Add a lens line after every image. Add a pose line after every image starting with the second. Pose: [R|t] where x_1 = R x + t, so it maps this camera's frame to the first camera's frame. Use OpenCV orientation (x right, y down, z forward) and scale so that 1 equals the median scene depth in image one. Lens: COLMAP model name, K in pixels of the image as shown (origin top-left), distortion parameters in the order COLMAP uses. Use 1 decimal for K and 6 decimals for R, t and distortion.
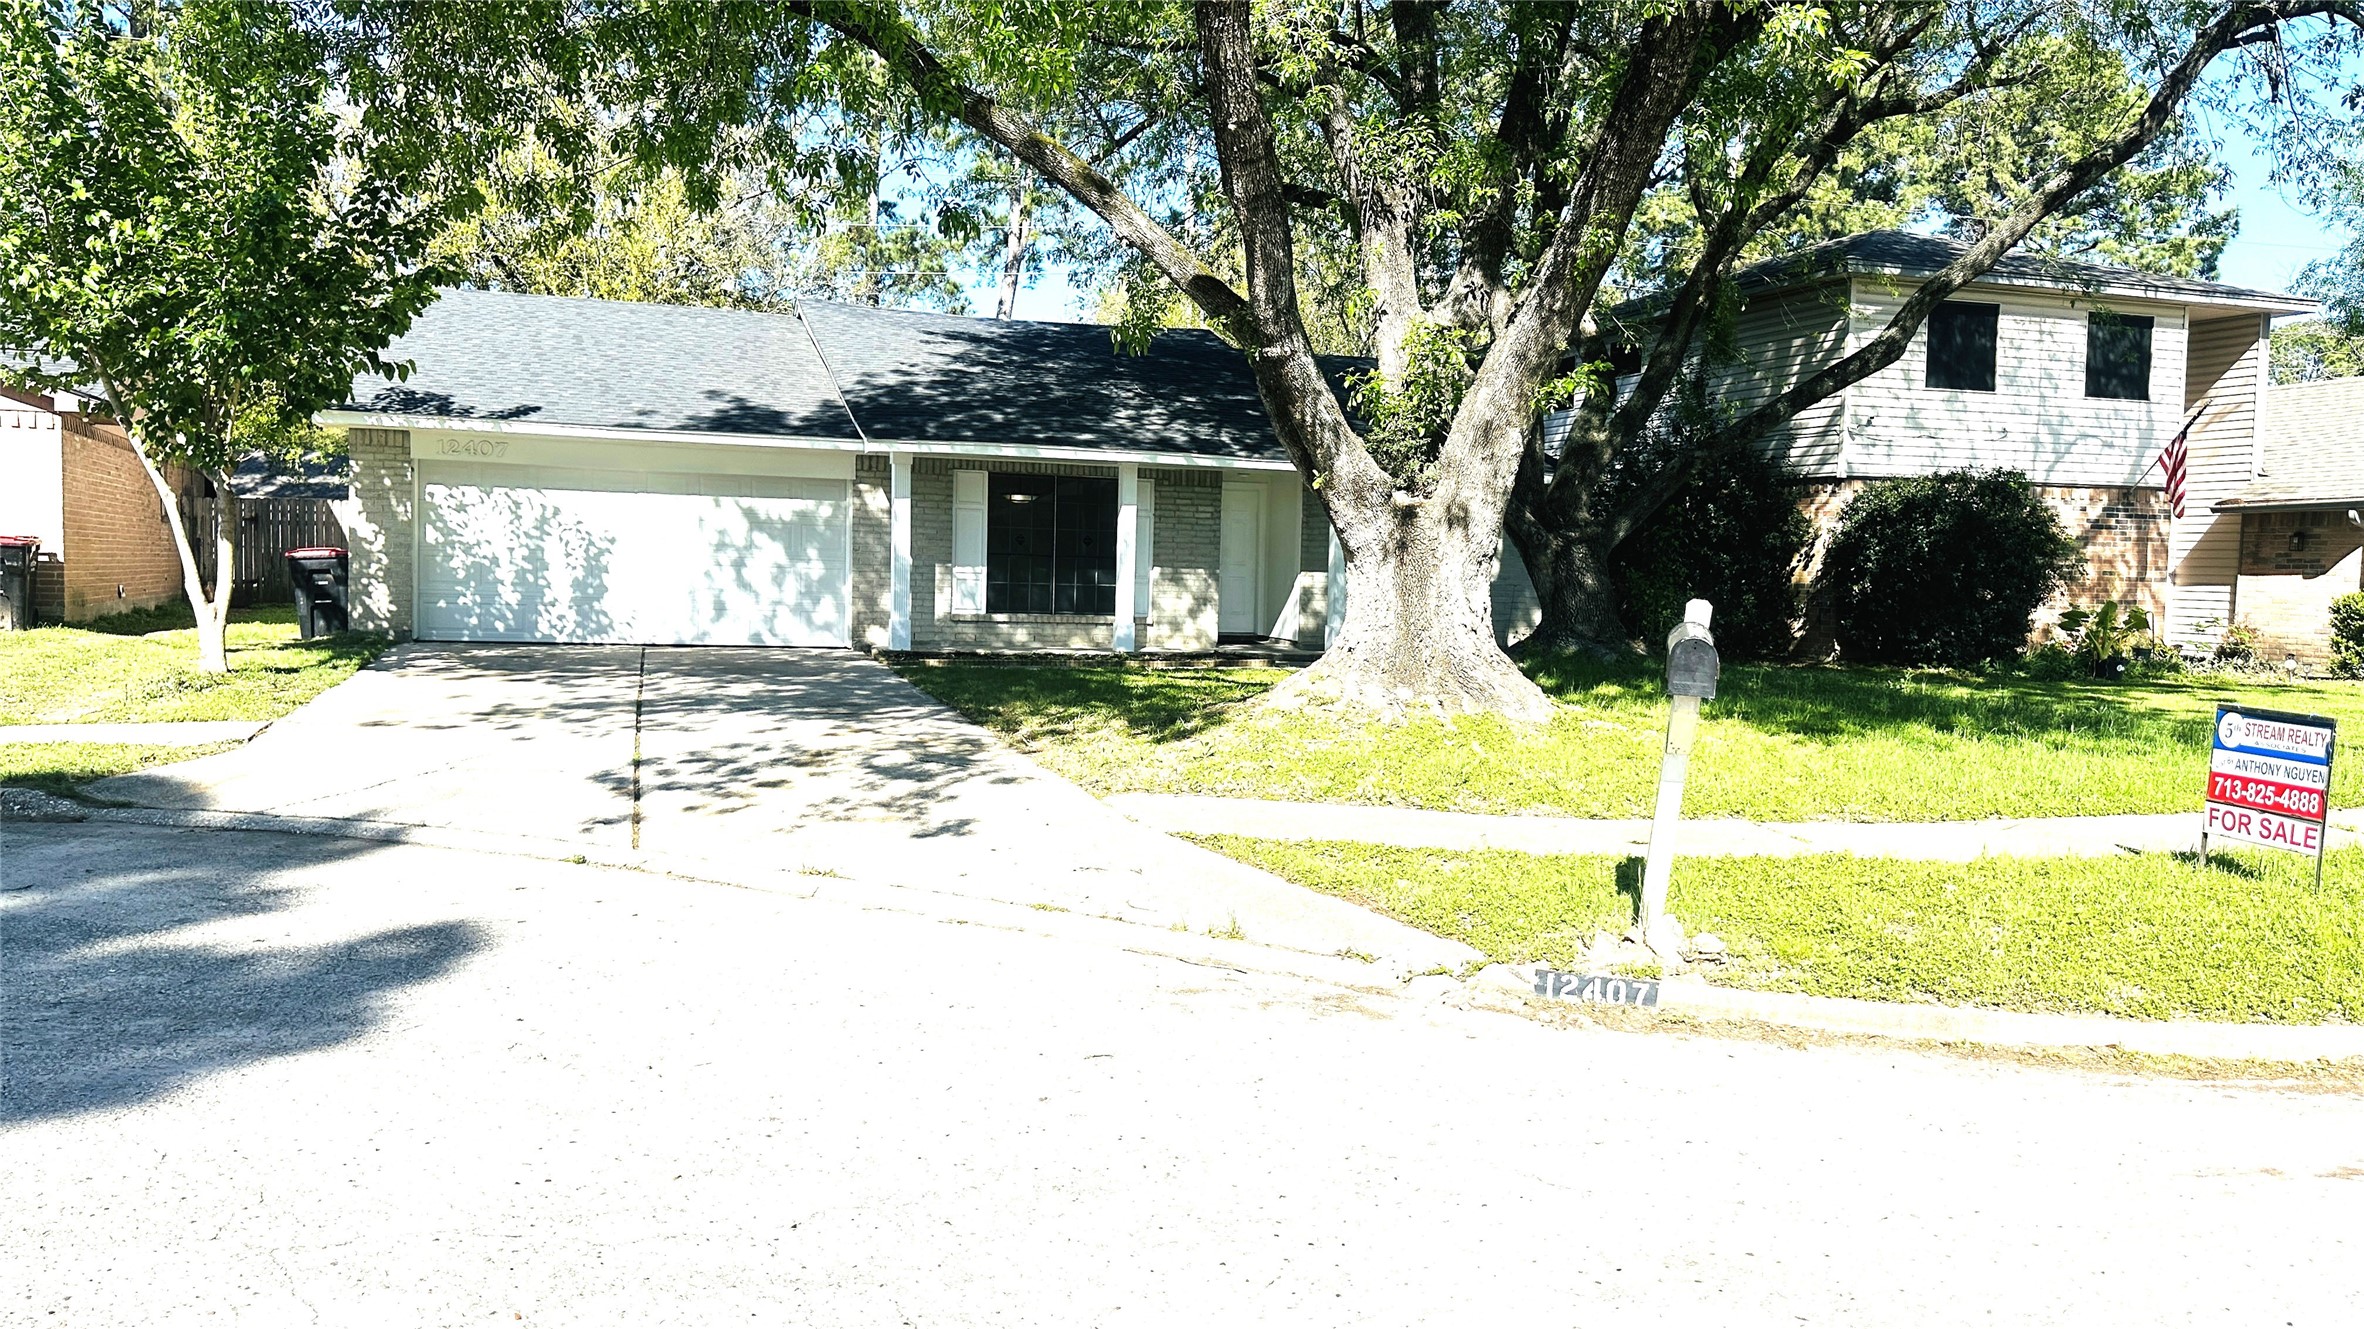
lens RADIAL K [[1650.3, 0, 1182.3], [0, 1650.3, 677.8], [0, 0, 1]] dist [0.039671, -0.040167]
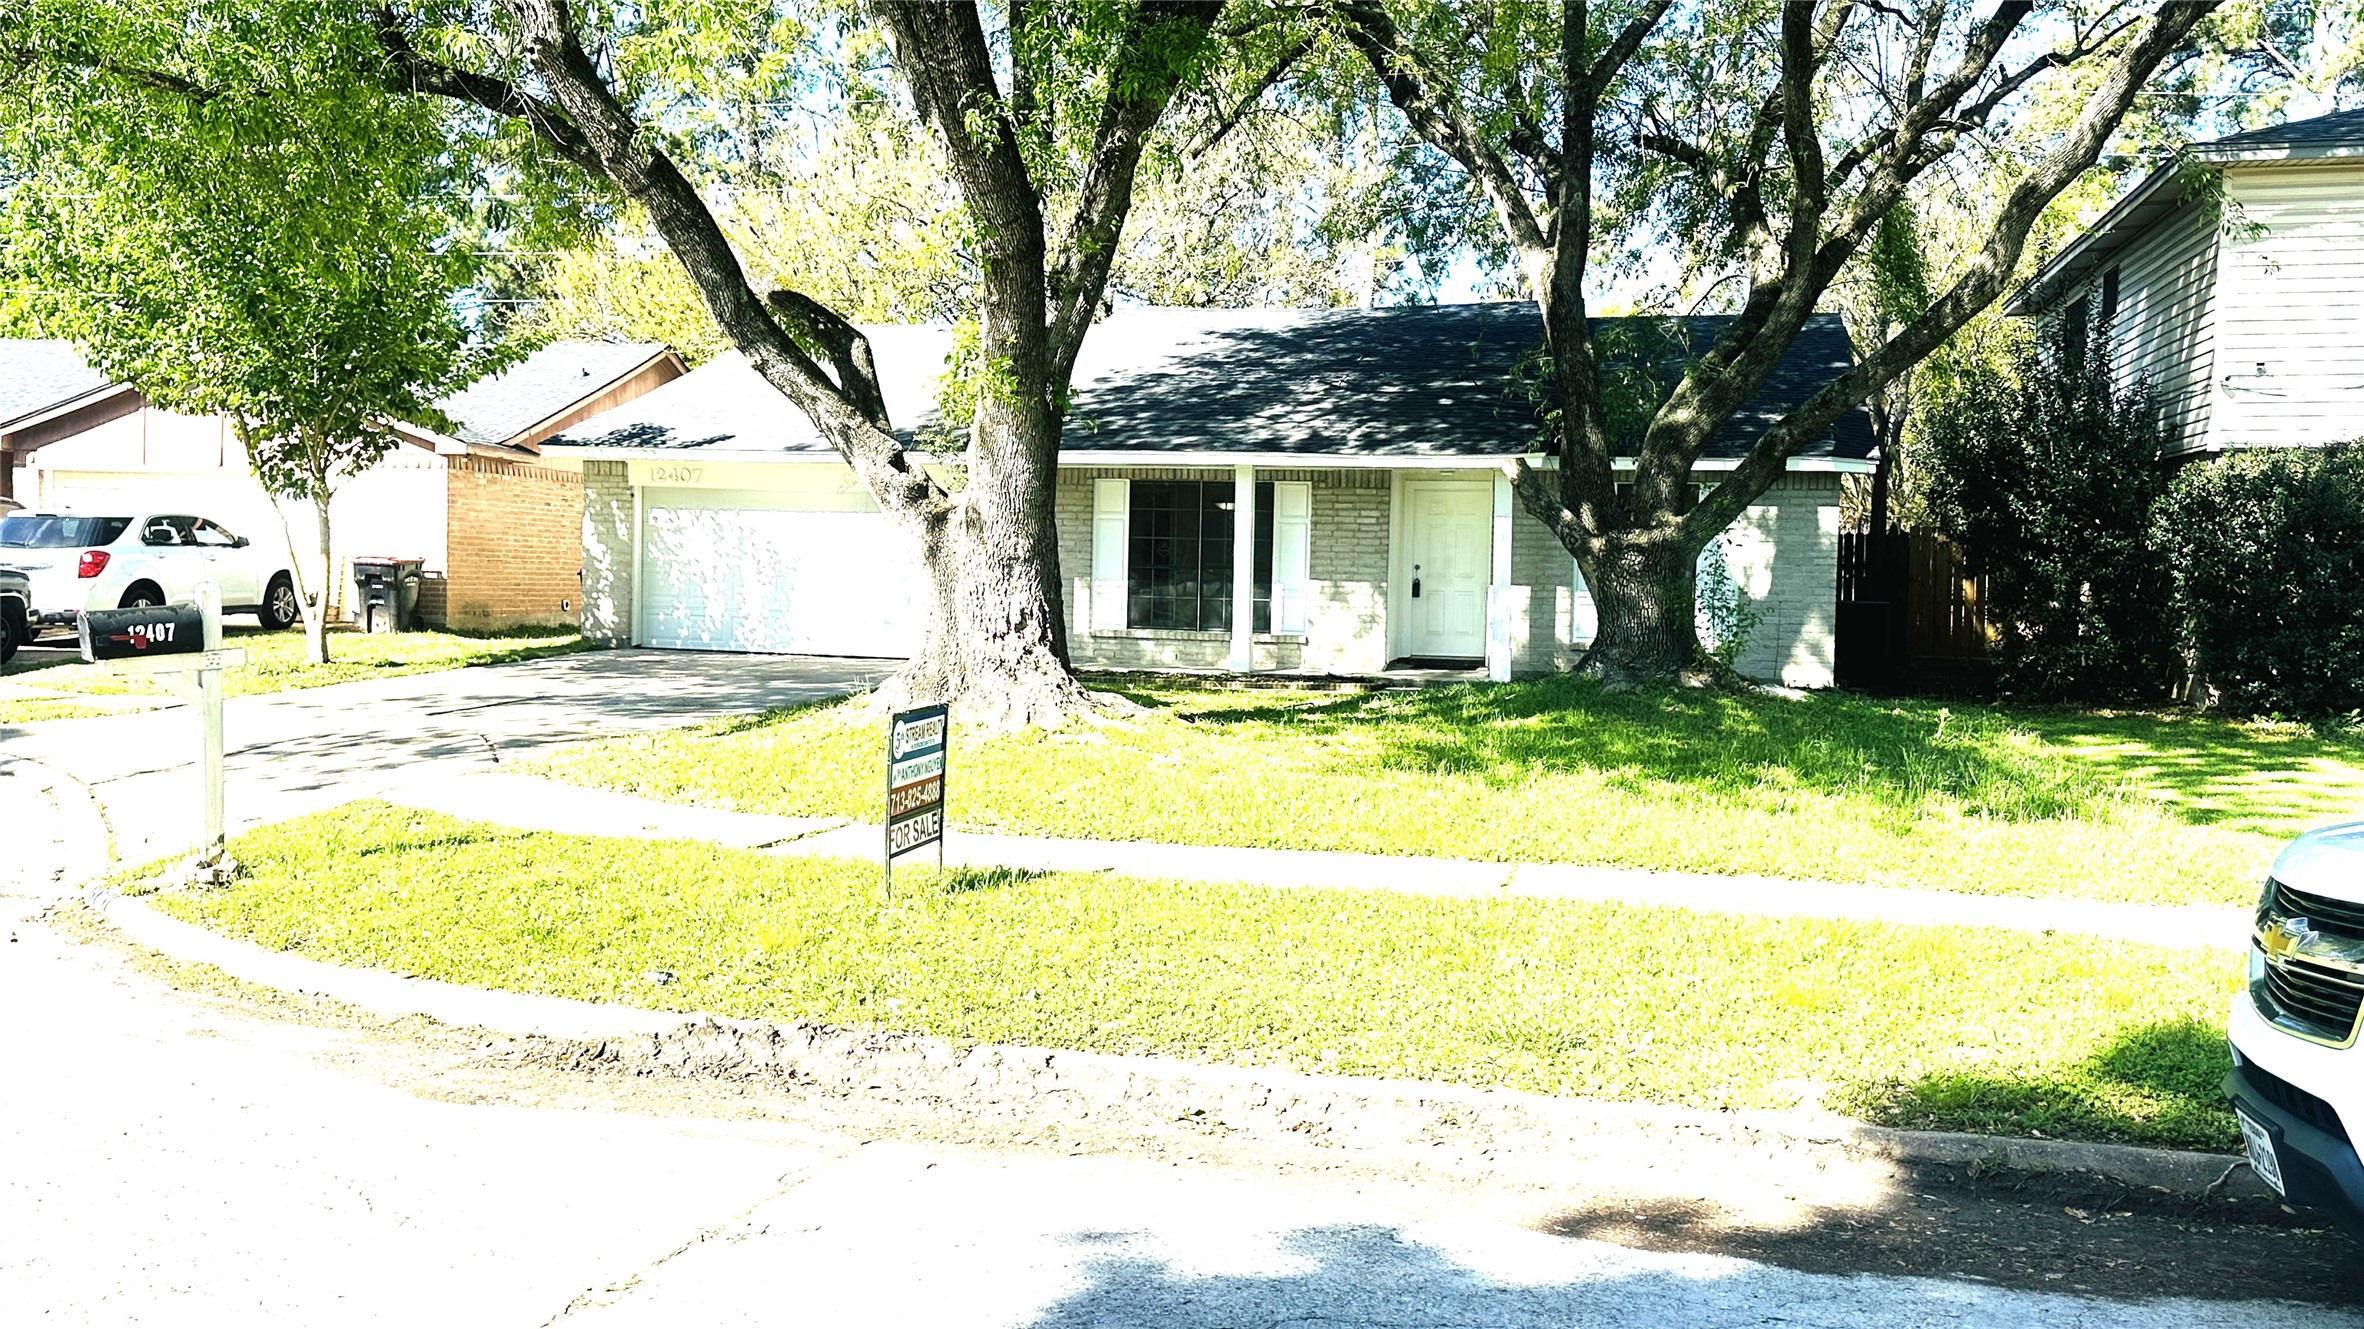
lens RADIAL K [[2000.4, 0, 1183.2], [0, 2000.4, 676.5], [0, 0, 1]] dist [0.060779, -0.027939]
pose [[0.844758, 0.021039, -0.534735, 0.566824], [-0.034933, 0.999264, -0.015870, 0.005315], [0.534007, 0.032087, 0.844871, 0.049839]]
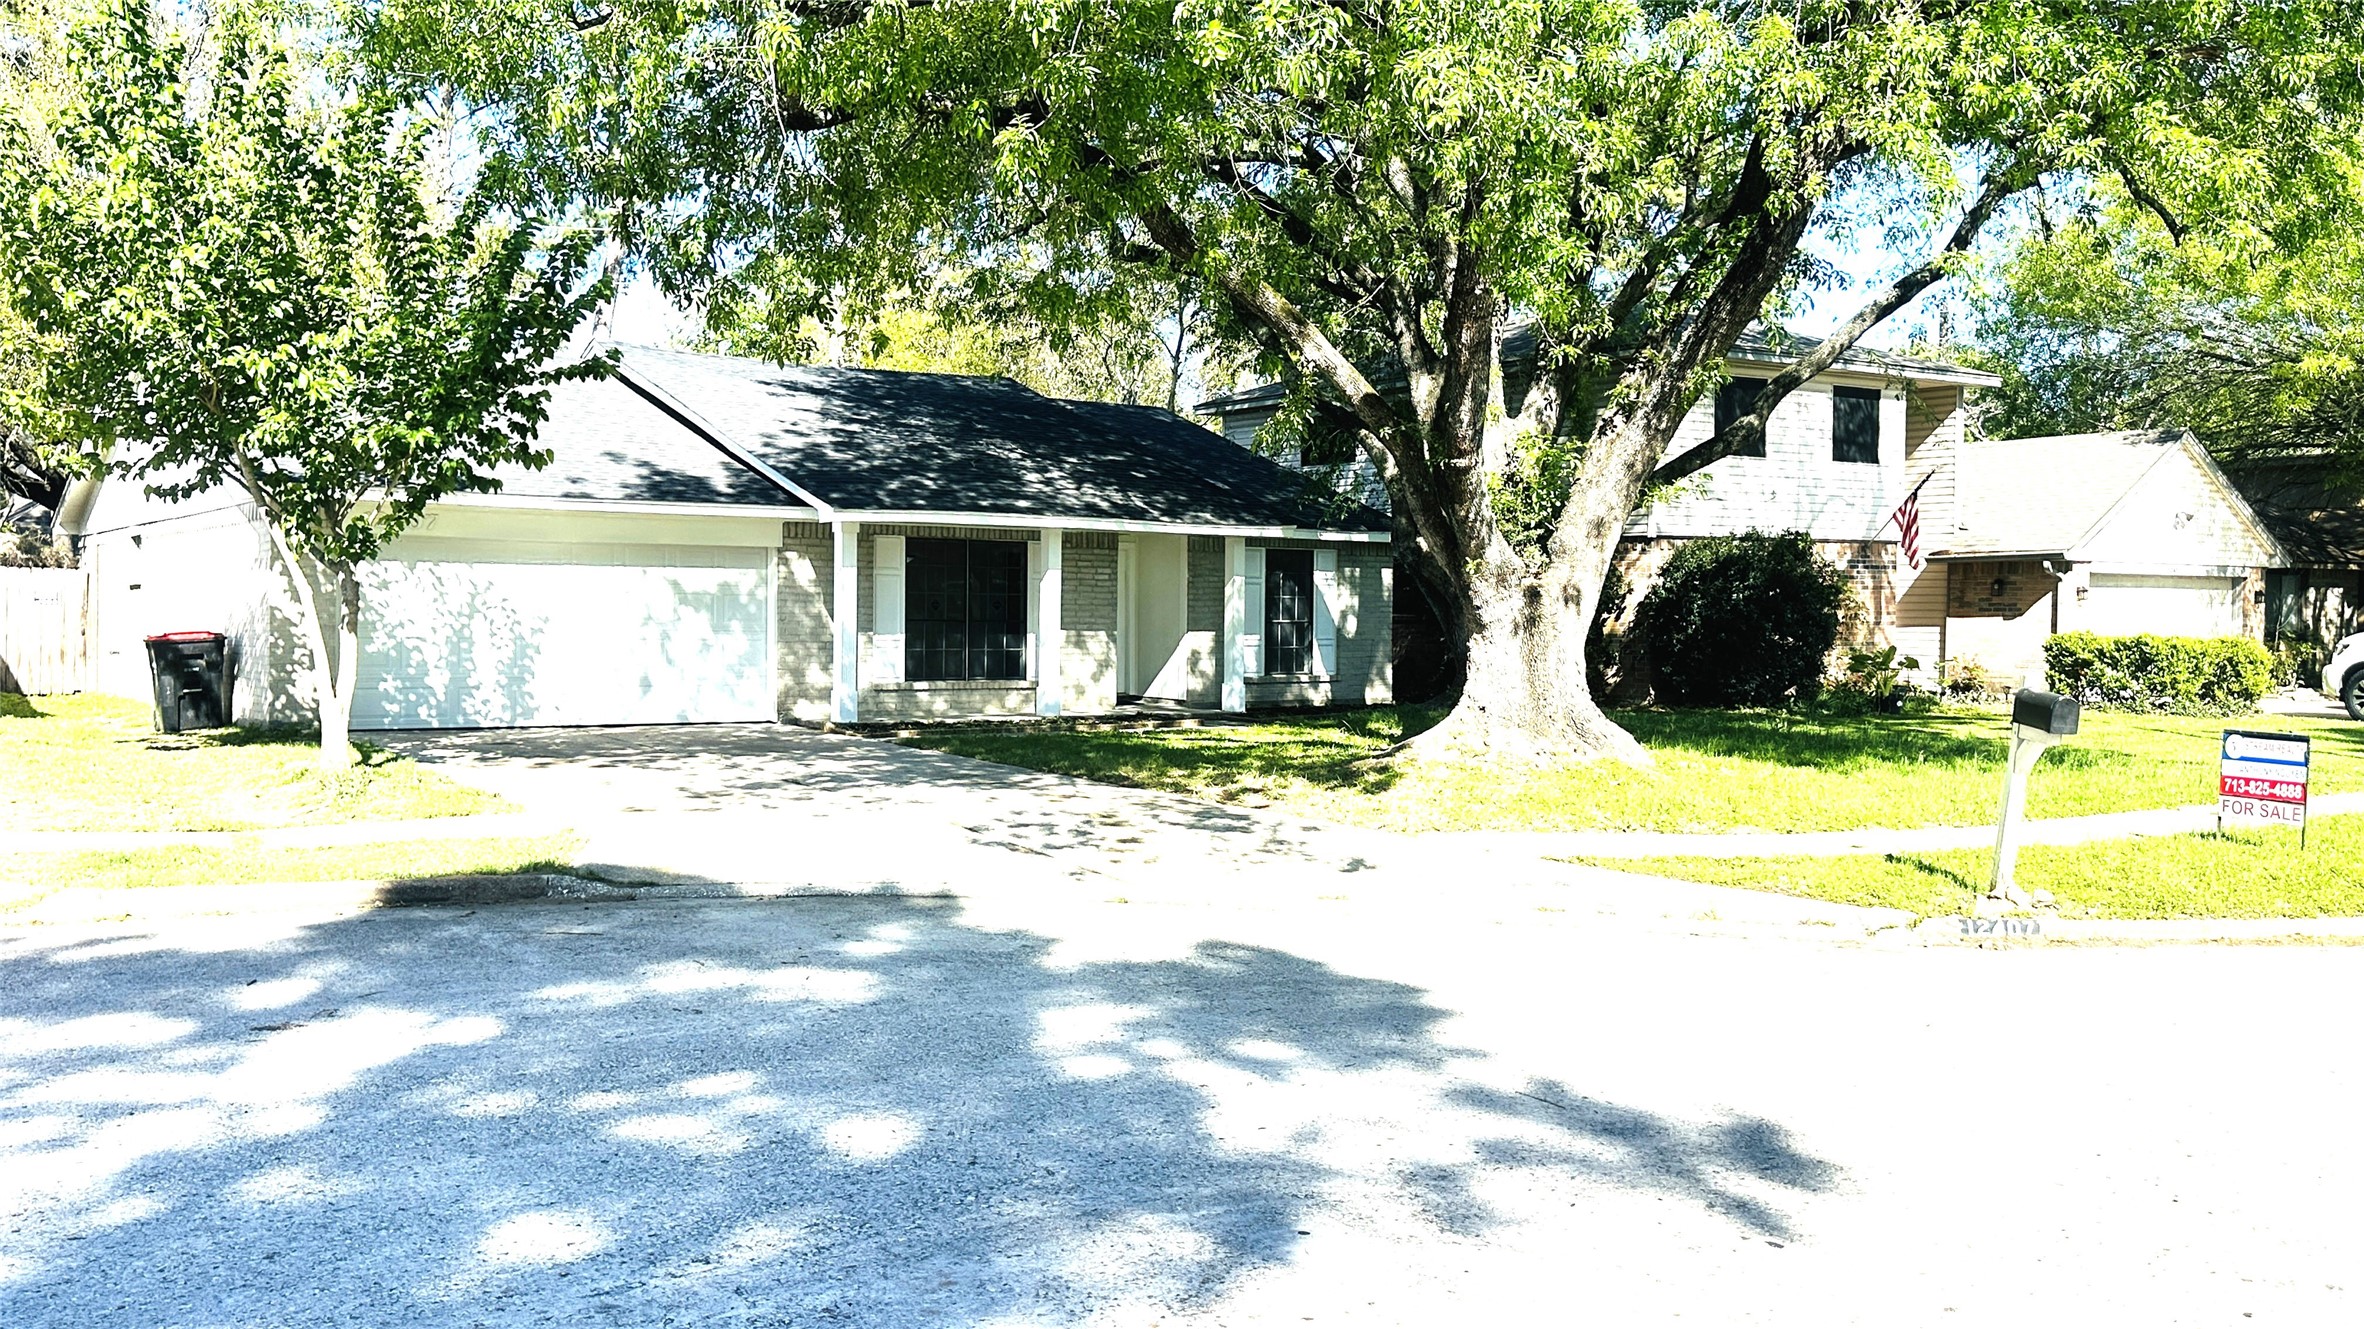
lens RADIAL K [[2000.4, 0, 1184.9], [0, 2000.4, 659.6], [0, 0, 1]] dist [0.060779, -0.027939]
pose [[0.955694, -0.024071, 0.293375, -0.335660], [0.035393, 0.998817, -0.033344, -0.007889], [-0.292225, 0.042250, 0.955416, -0.193484]]
